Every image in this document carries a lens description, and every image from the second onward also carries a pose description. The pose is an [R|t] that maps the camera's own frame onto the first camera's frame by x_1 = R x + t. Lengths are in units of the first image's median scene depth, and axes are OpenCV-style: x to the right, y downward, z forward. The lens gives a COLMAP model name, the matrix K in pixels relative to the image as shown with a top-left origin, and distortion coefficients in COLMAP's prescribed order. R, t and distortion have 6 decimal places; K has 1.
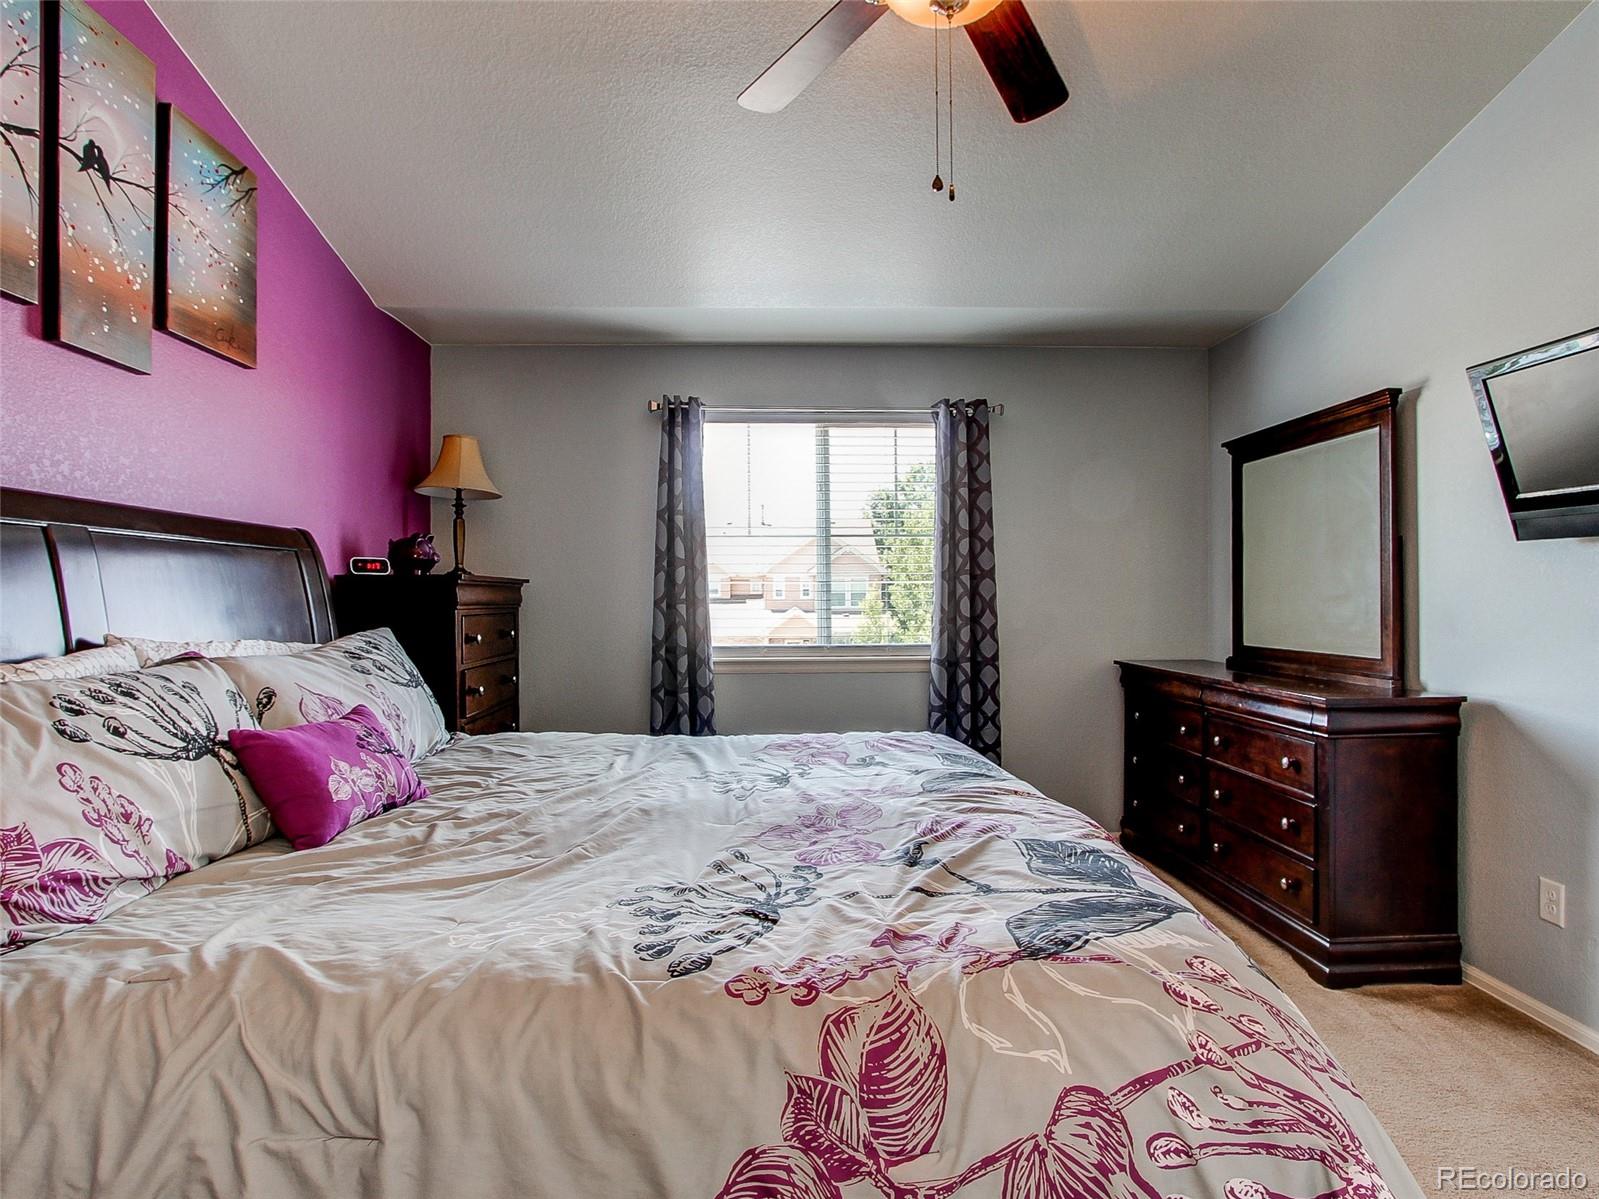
lens RADIAL K [[844.7, 0, 798.2], [0, 844.7, 596.2], [0, 0, 1]] dist [-0.017200, 0.000852]
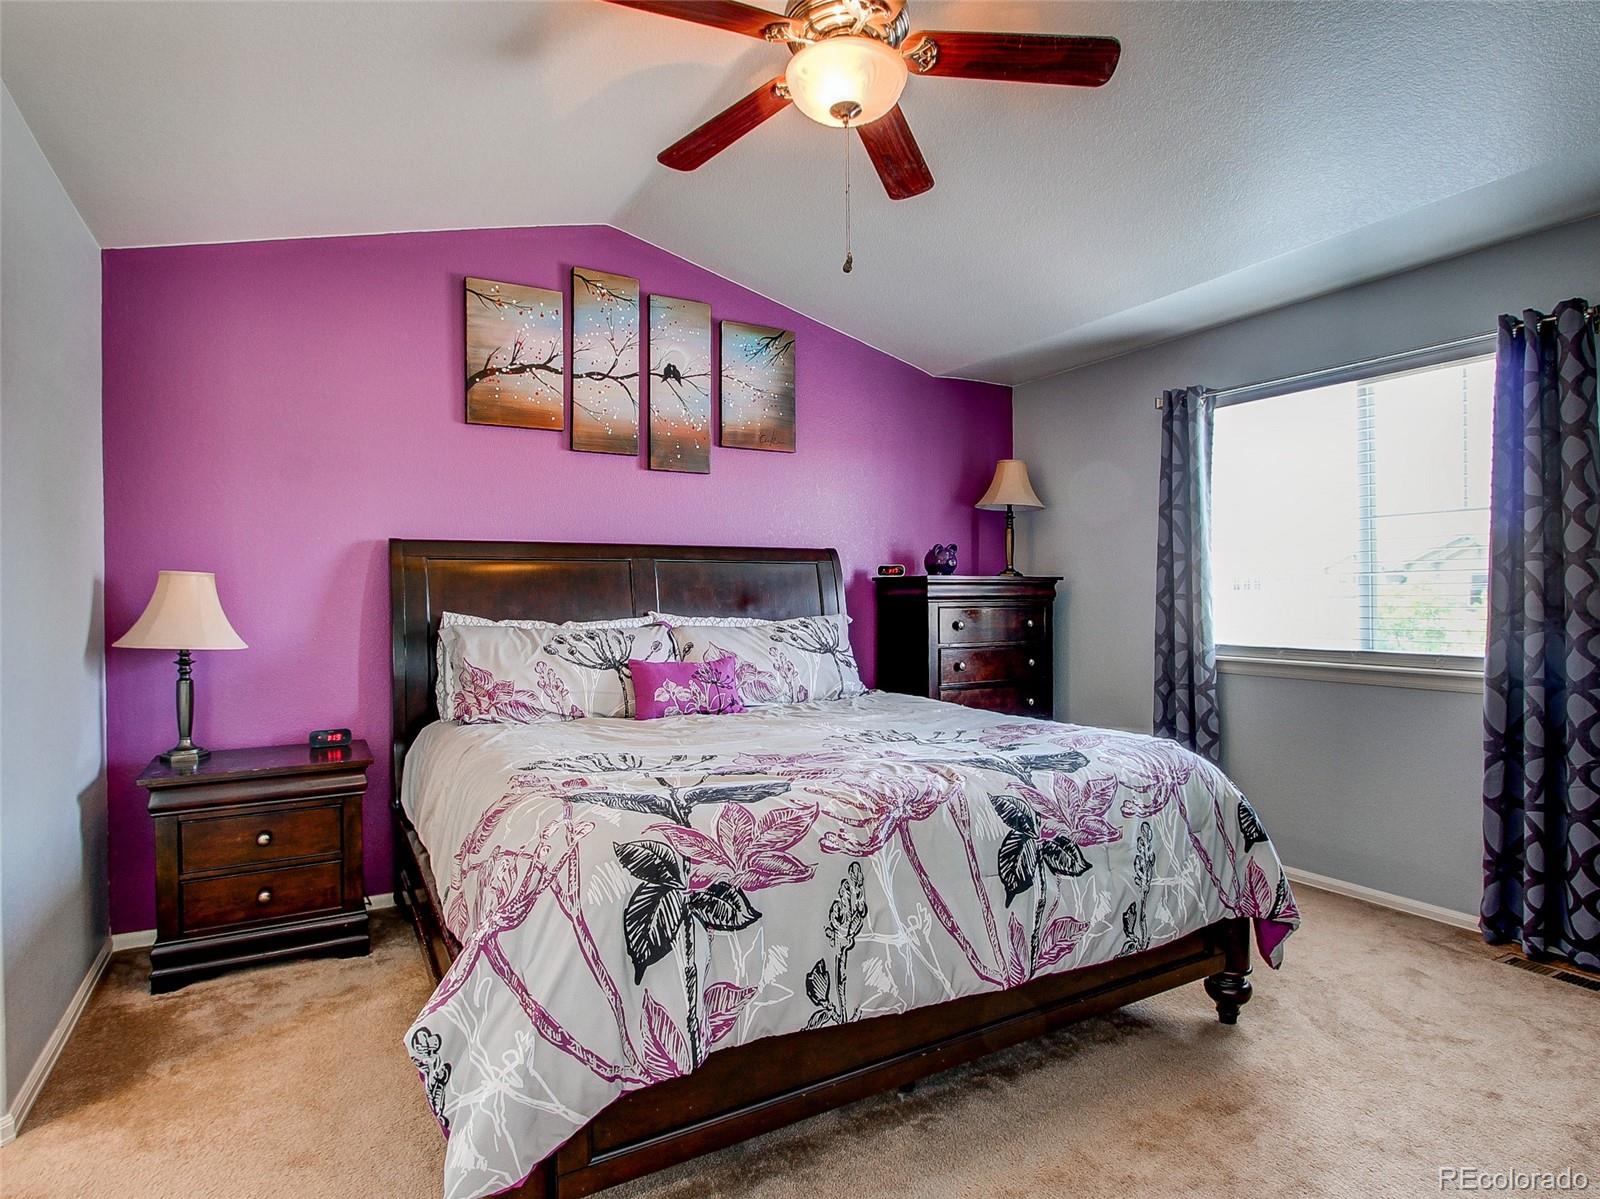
lens RADIAL K [[845.2, 0, 798.7], [0, 845.2, 596.2], [0, 0, 1]] dist [-0.017200, 0.000852]
pose [[0.482165, 0.002627, -0.876076, 0.828206], [0.003349, 0.999983, 0.004842, -0.001393], [0.876074, -0.005269, 0.482148, 0.229005]]
